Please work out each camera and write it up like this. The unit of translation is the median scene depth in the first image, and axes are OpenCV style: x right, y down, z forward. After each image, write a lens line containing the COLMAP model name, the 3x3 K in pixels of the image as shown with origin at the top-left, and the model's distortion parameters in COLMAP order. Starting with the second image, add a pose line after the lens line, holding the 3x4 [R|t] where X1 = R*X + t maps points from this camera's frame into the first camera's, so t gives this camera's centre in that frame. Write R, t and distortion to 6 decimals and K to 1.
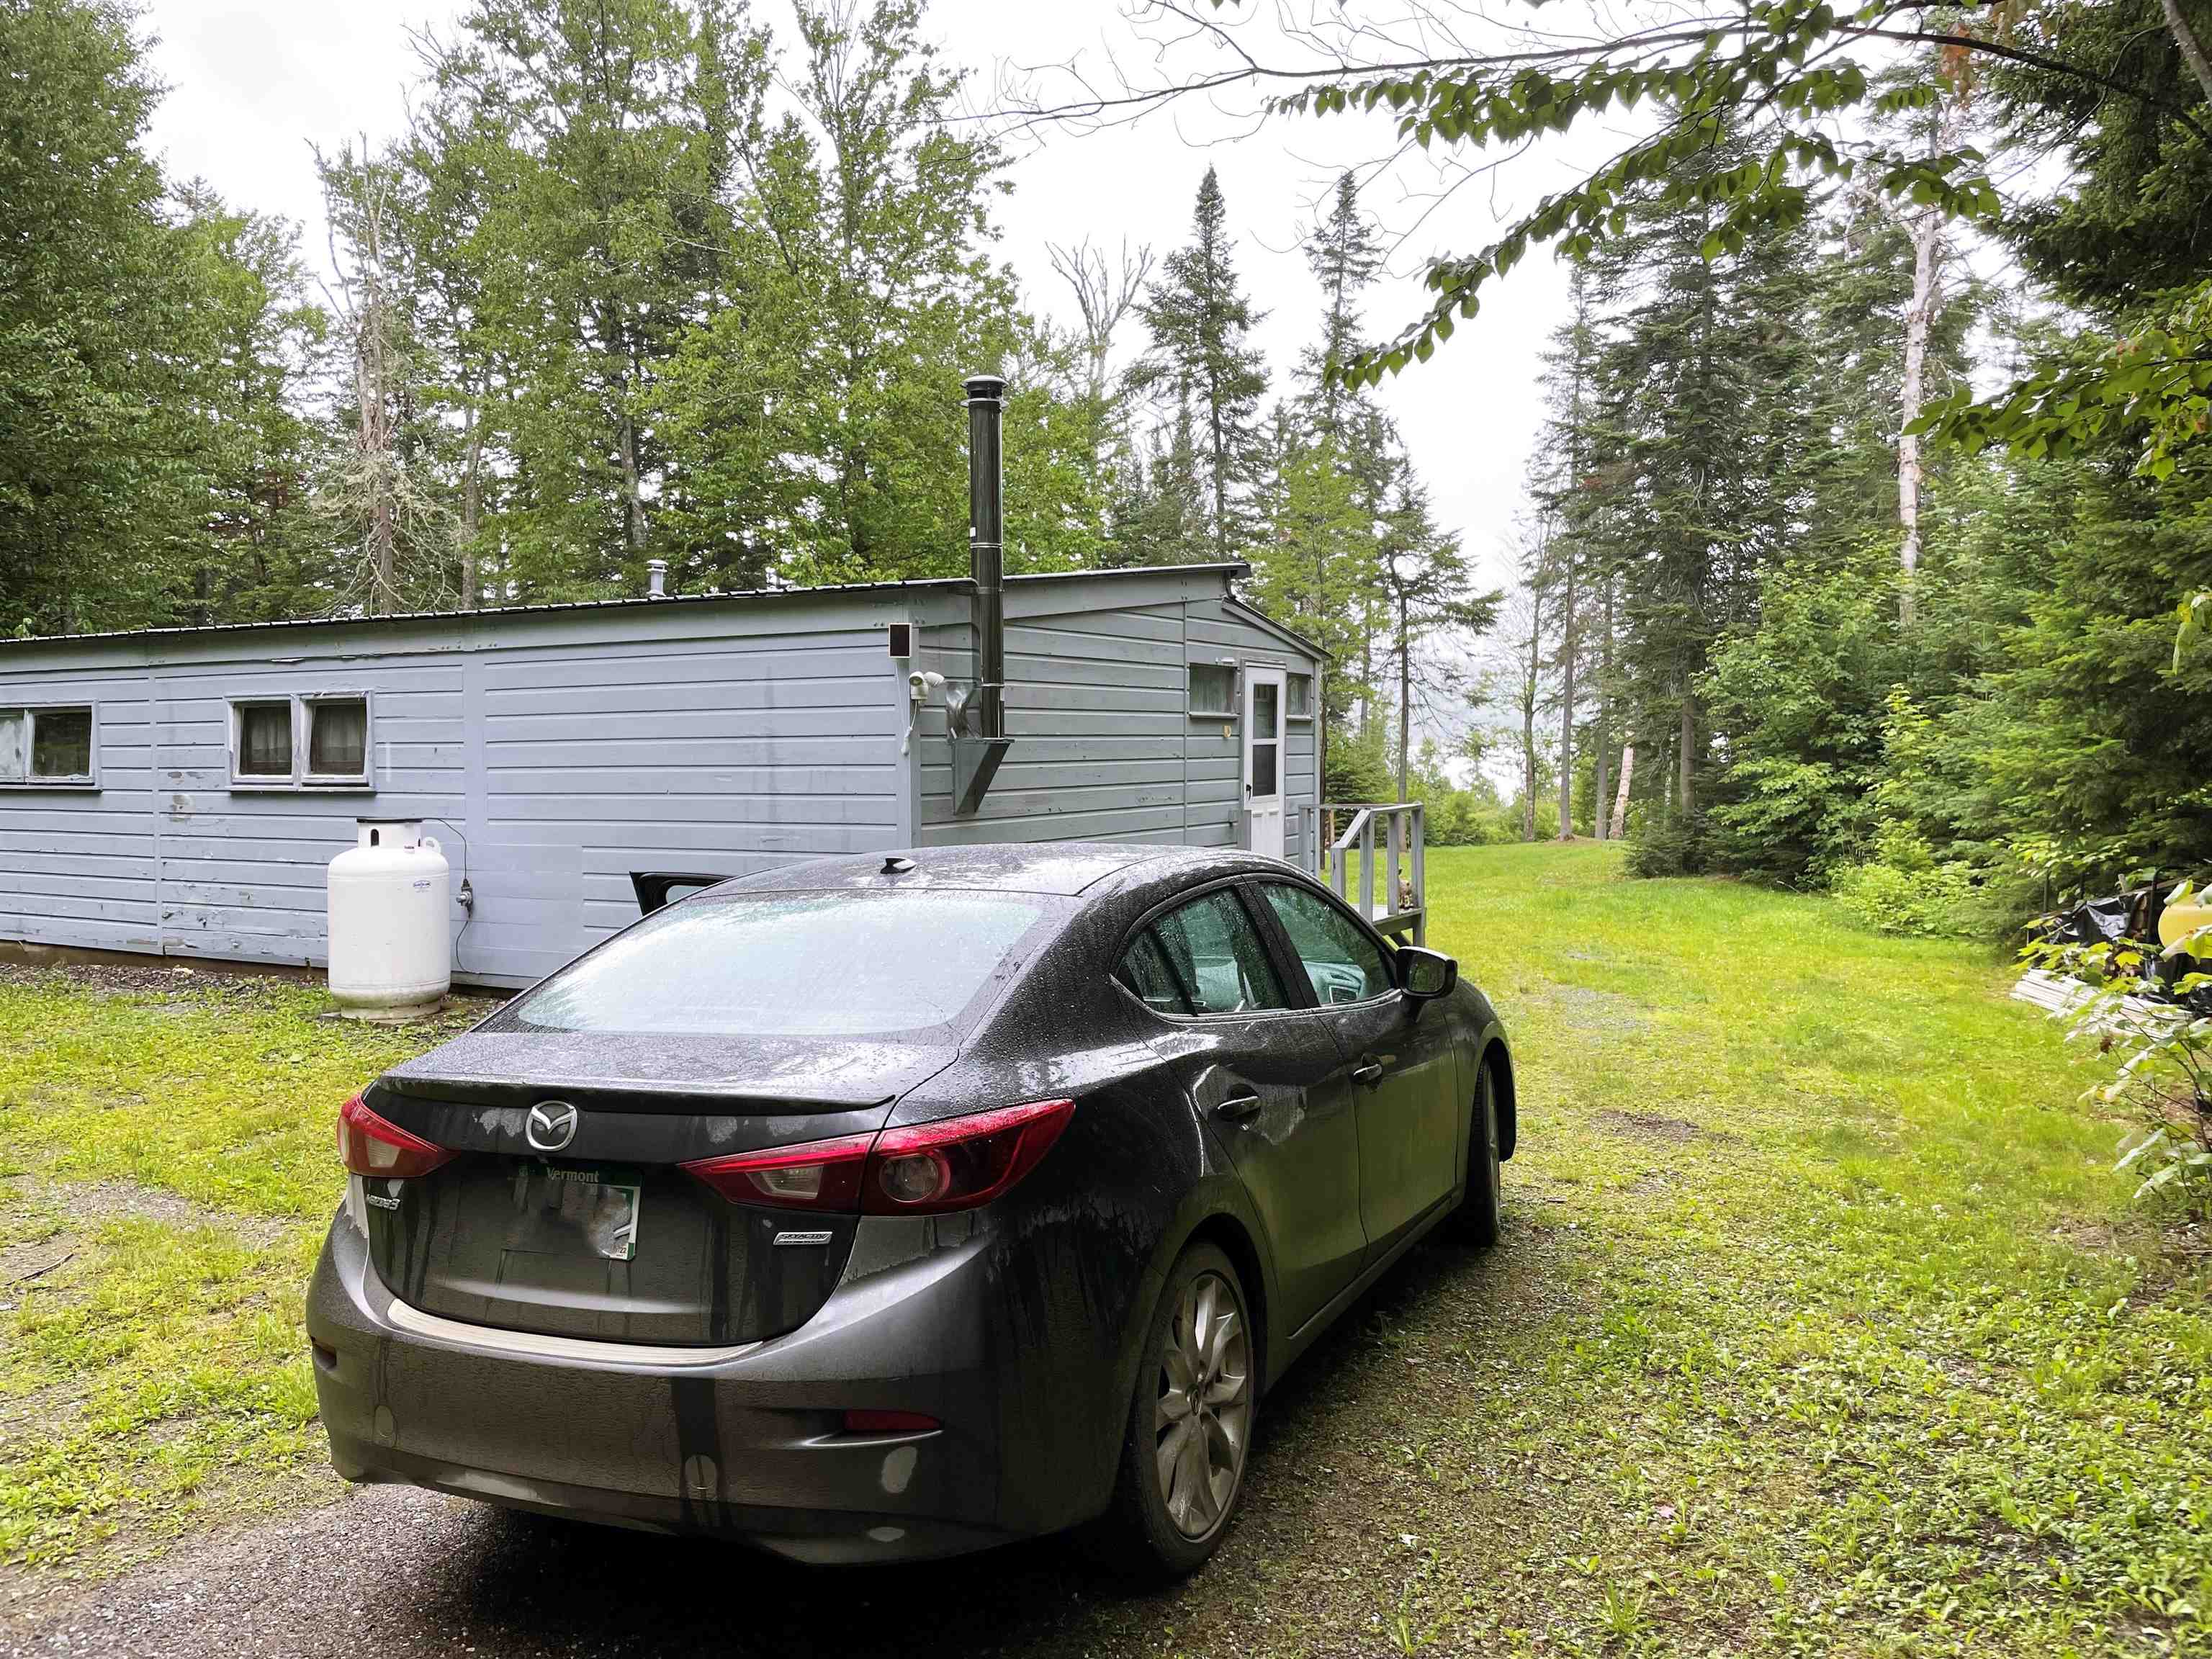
lens RADIAL K [[1643.8, 0, 1112.4], [0, 1643.8, 829.6], [0, 0, 1]] dist [0.087882, -0.118198]
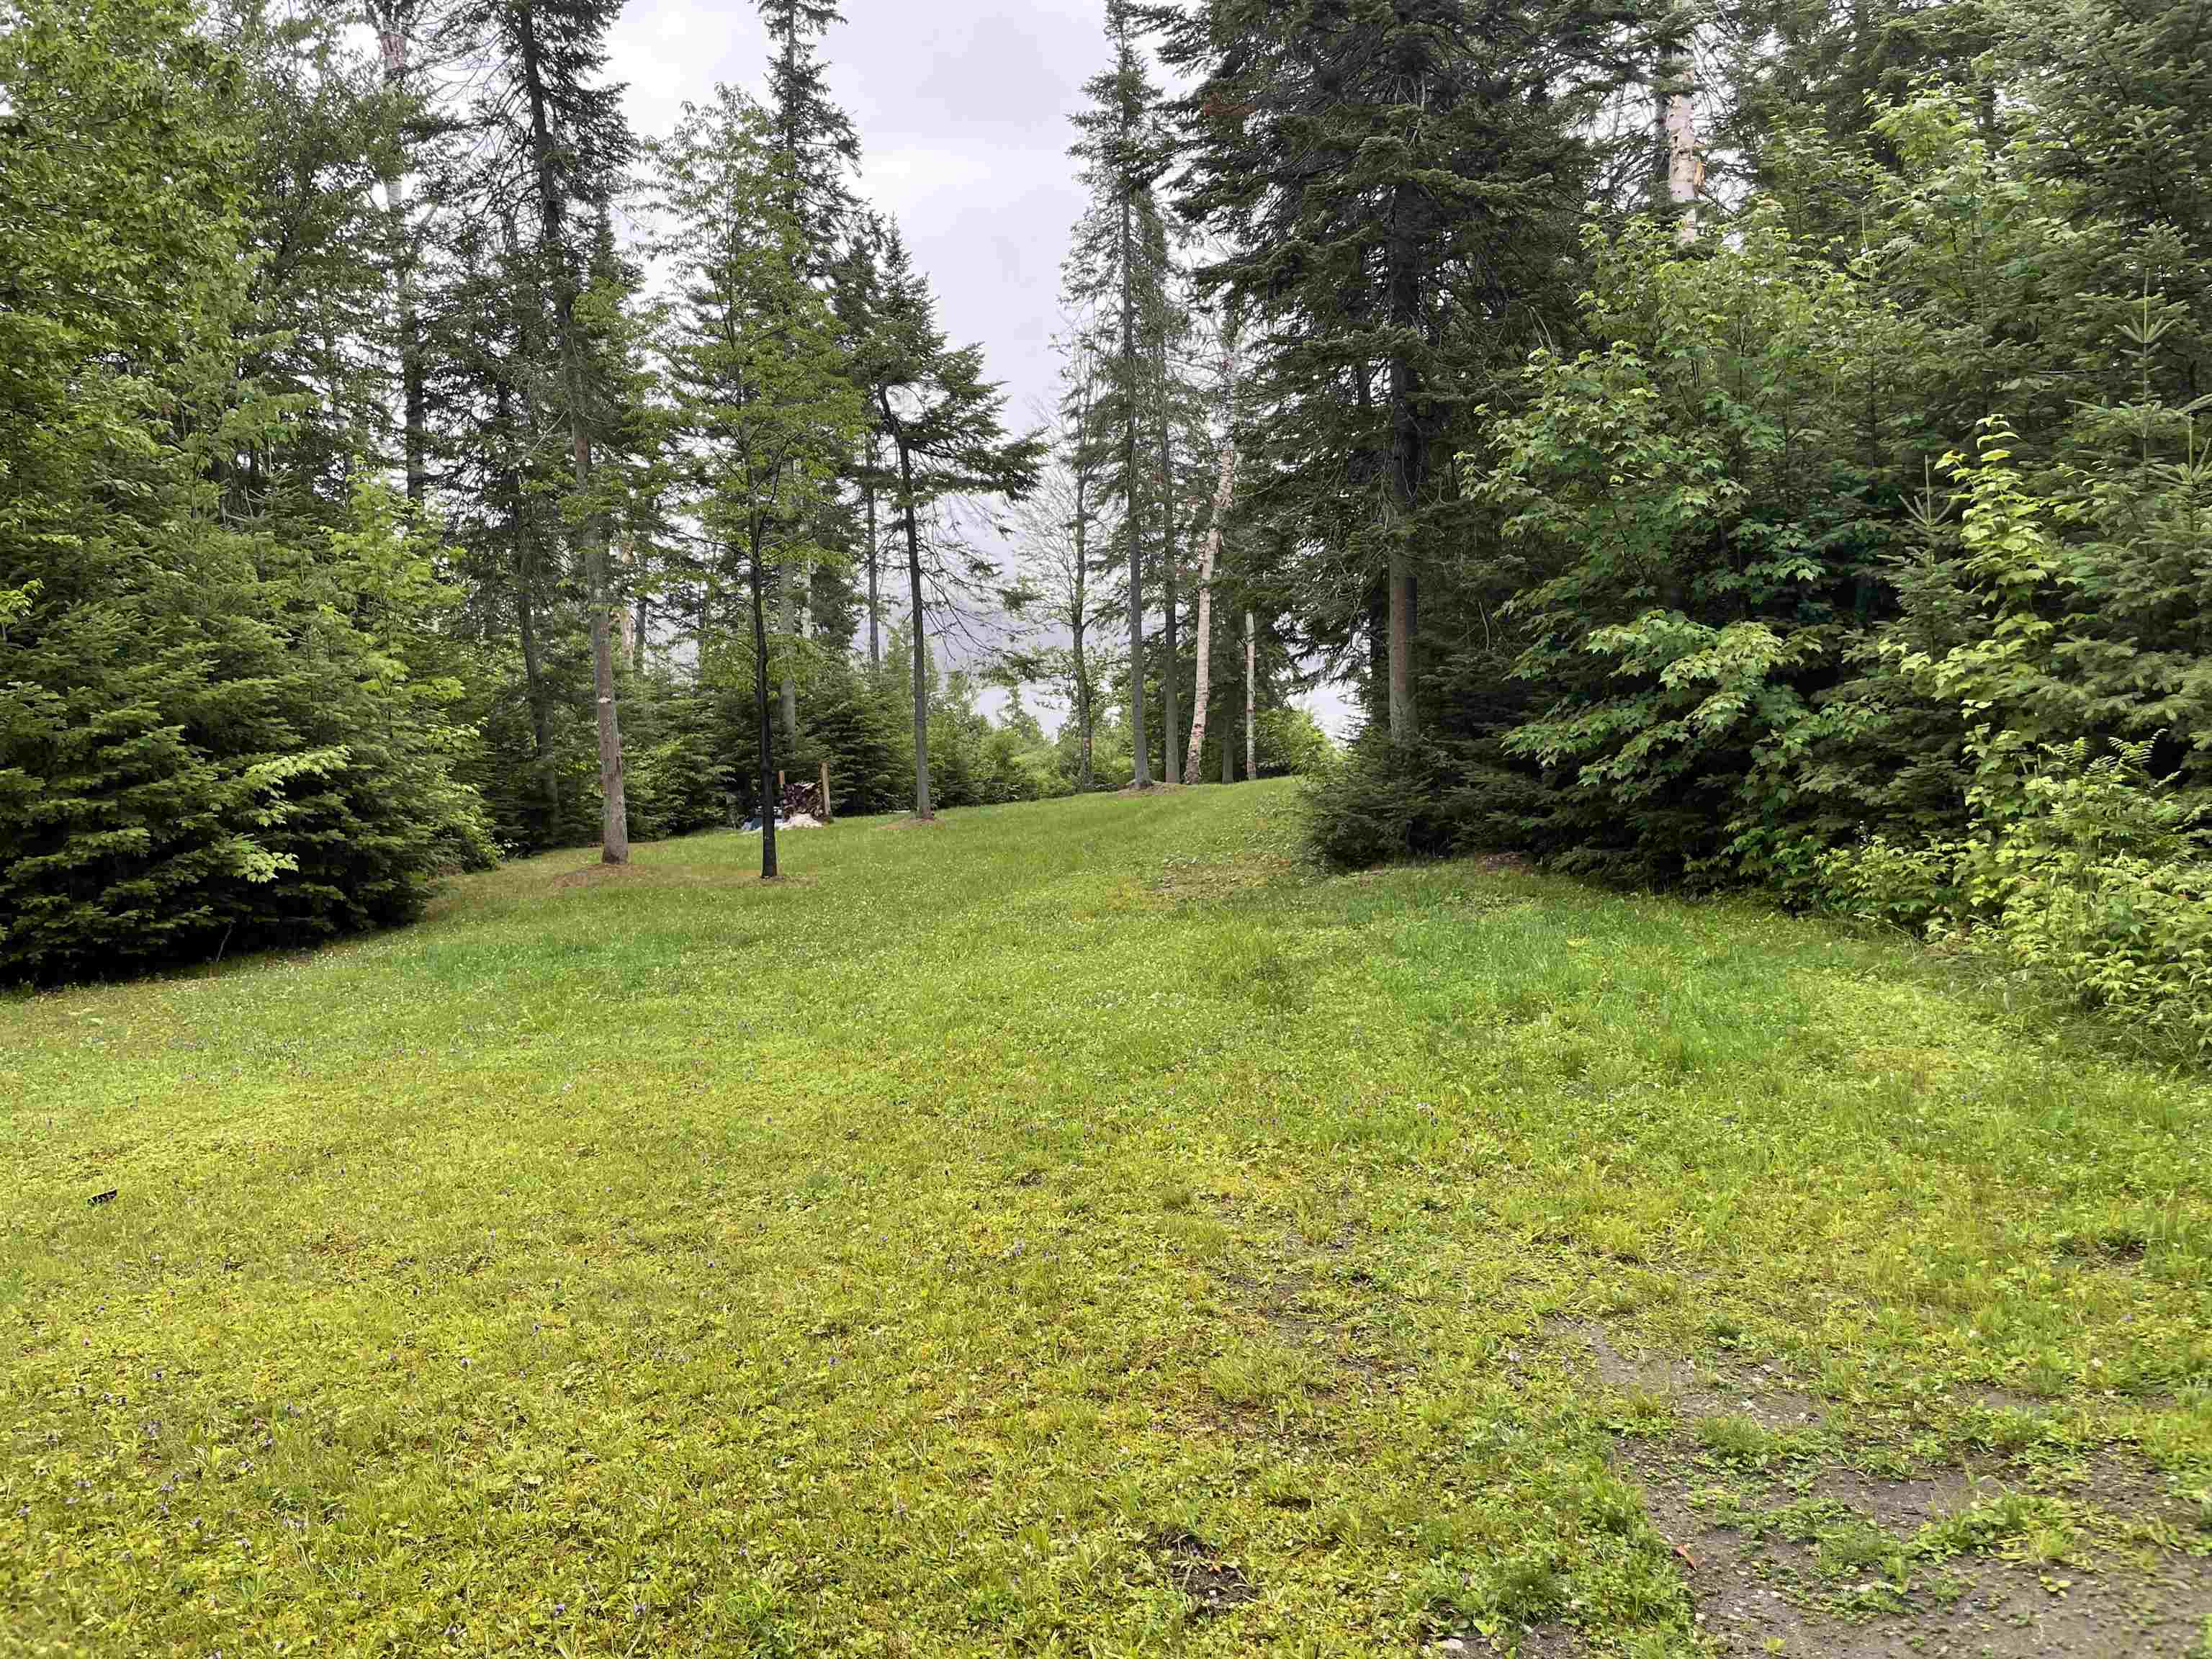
lens RADIAL K [[1684.5, 0, 1106.0], [0, 1684.5, 829.5], [0, 0, 1]] dist [0.068146, -0.095617]
pose [[0.962058, -0.062068, 0.265691, 0.118290], [0.053971, 0.997831, 0.037677, -0.009237], [-0.267453, -0.021907, 0.963322, 0.582123]]
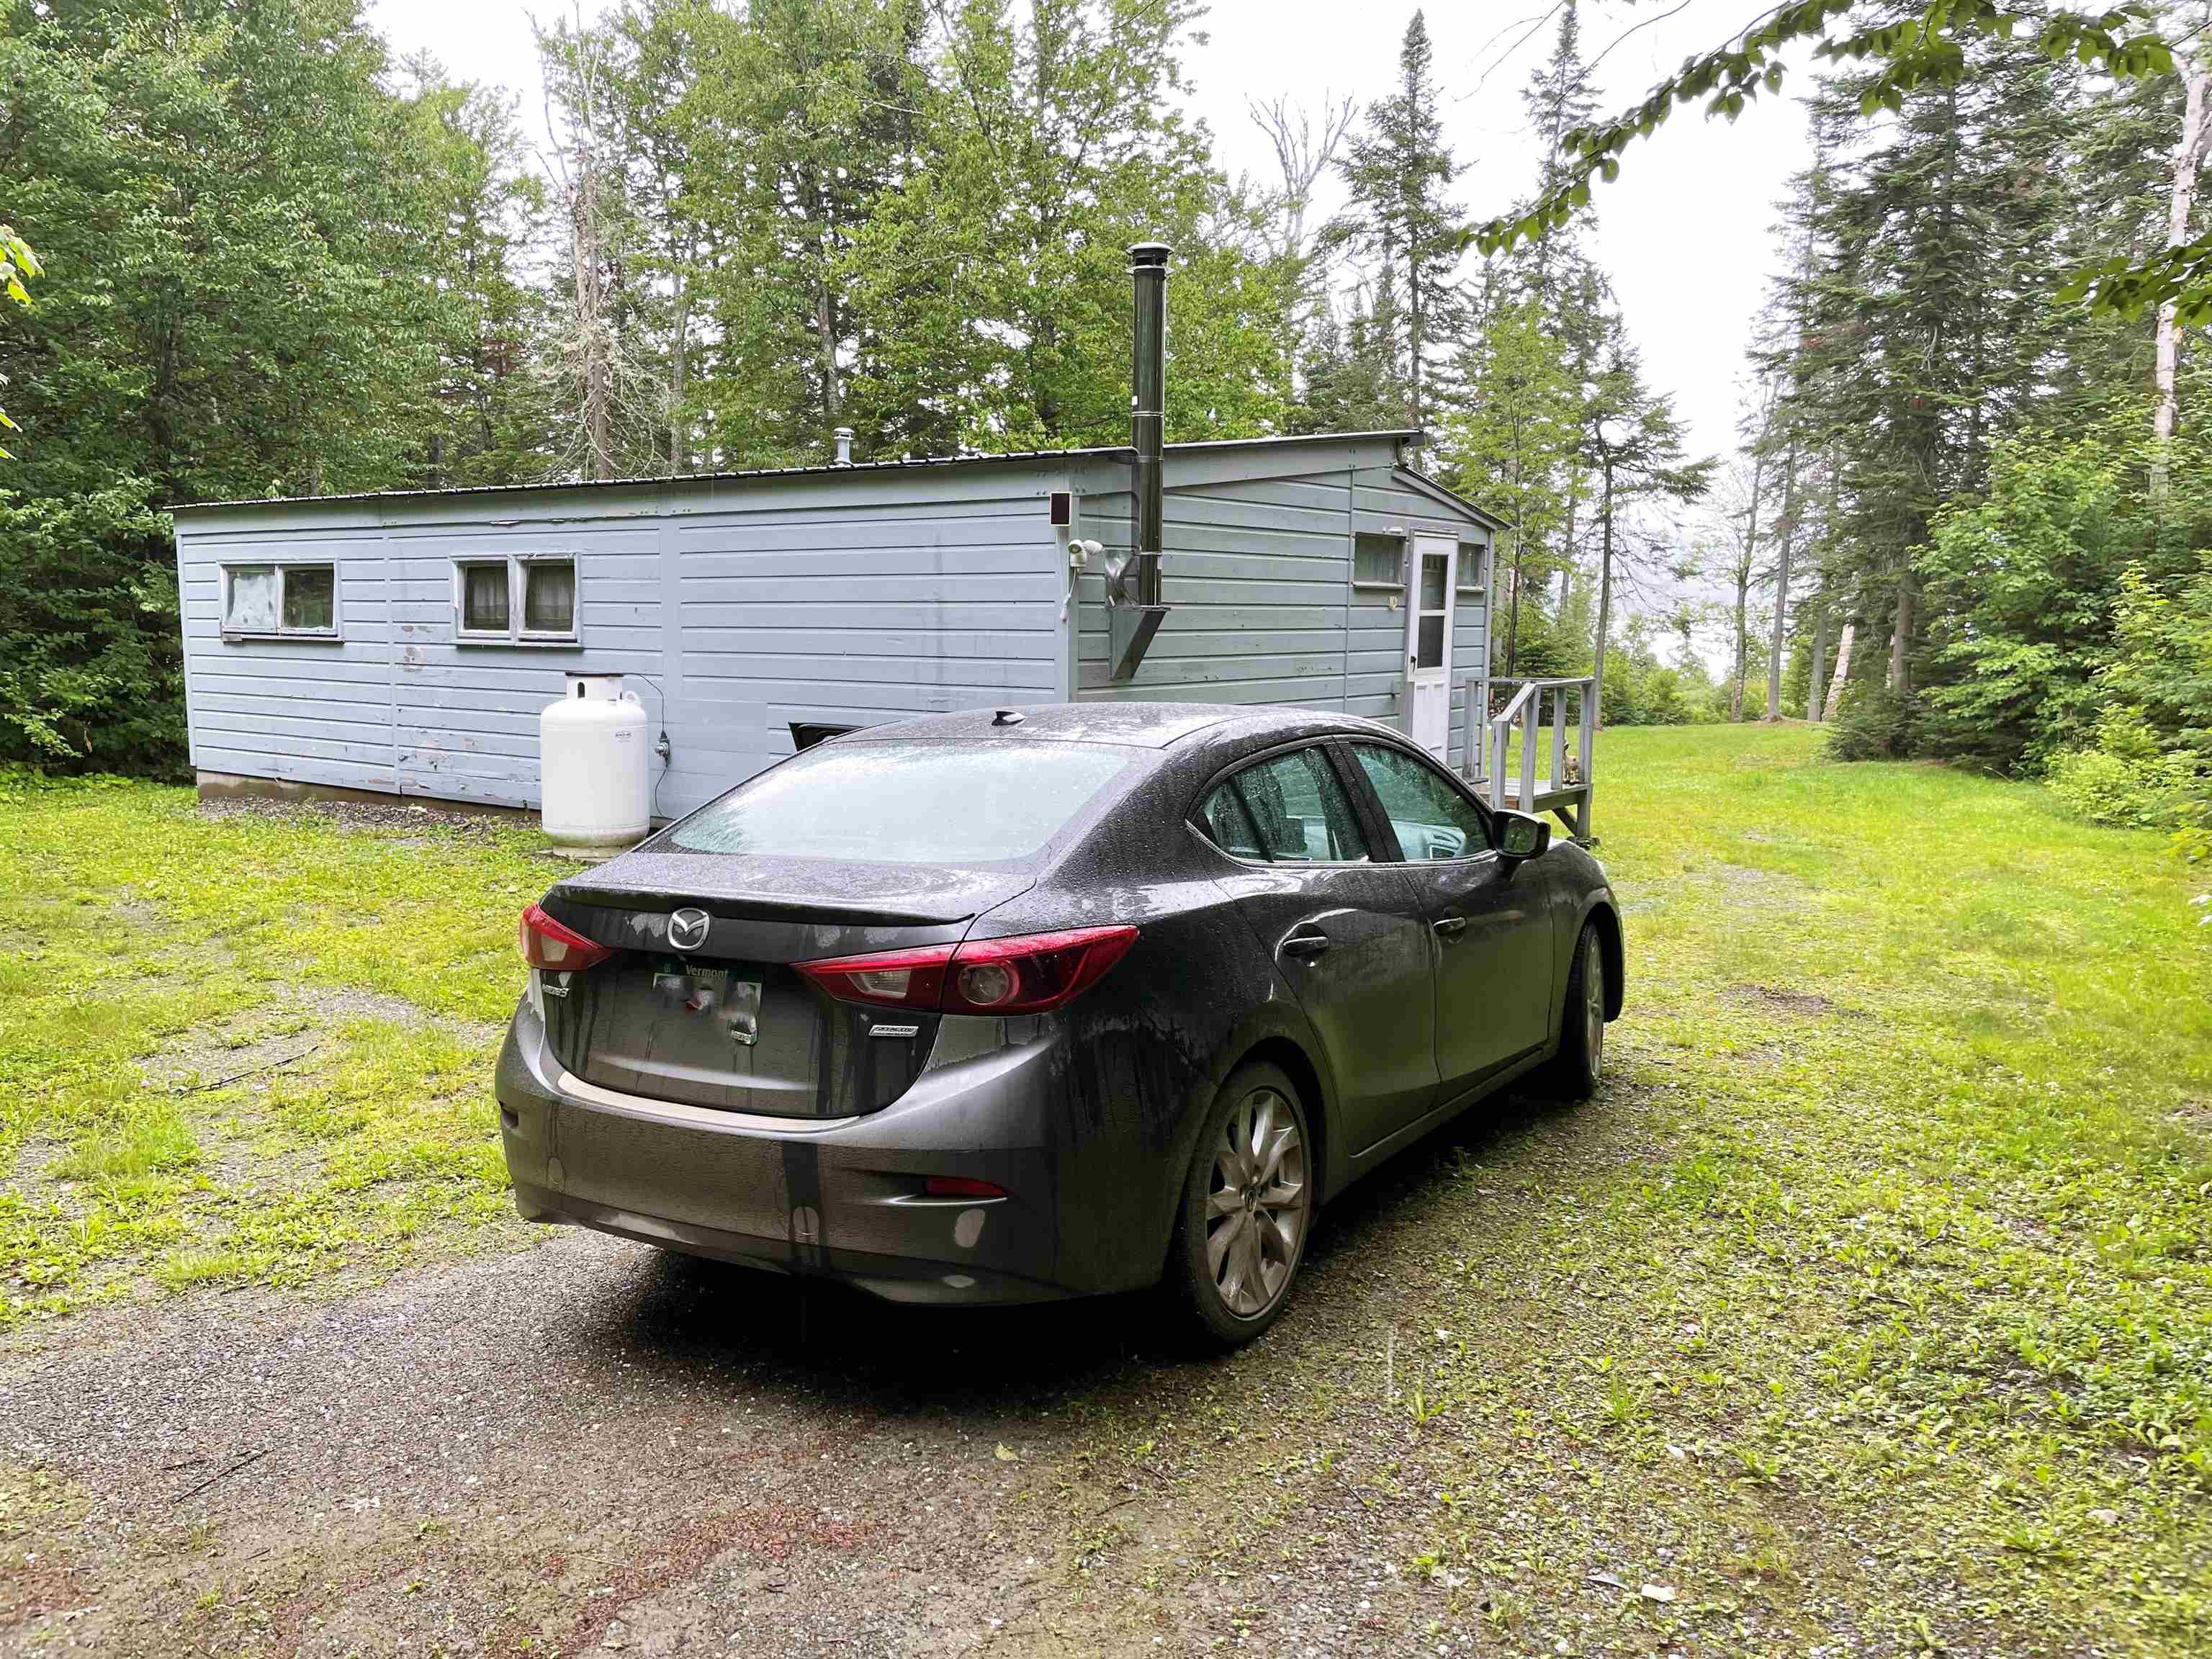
lens RADIAL K [[1639.2, 0, 1106.0], [0, 1639.2, 829.5], [0, 0, 1]] dist [0.092947, -0.125461]
pose [[0.992650, 0.029854, -0.117278, 0.009410], [-0.020596, 0.996632, 0.079369, 0.001125], [0.119252, -0.076371, 0.989922, -0.011533]]
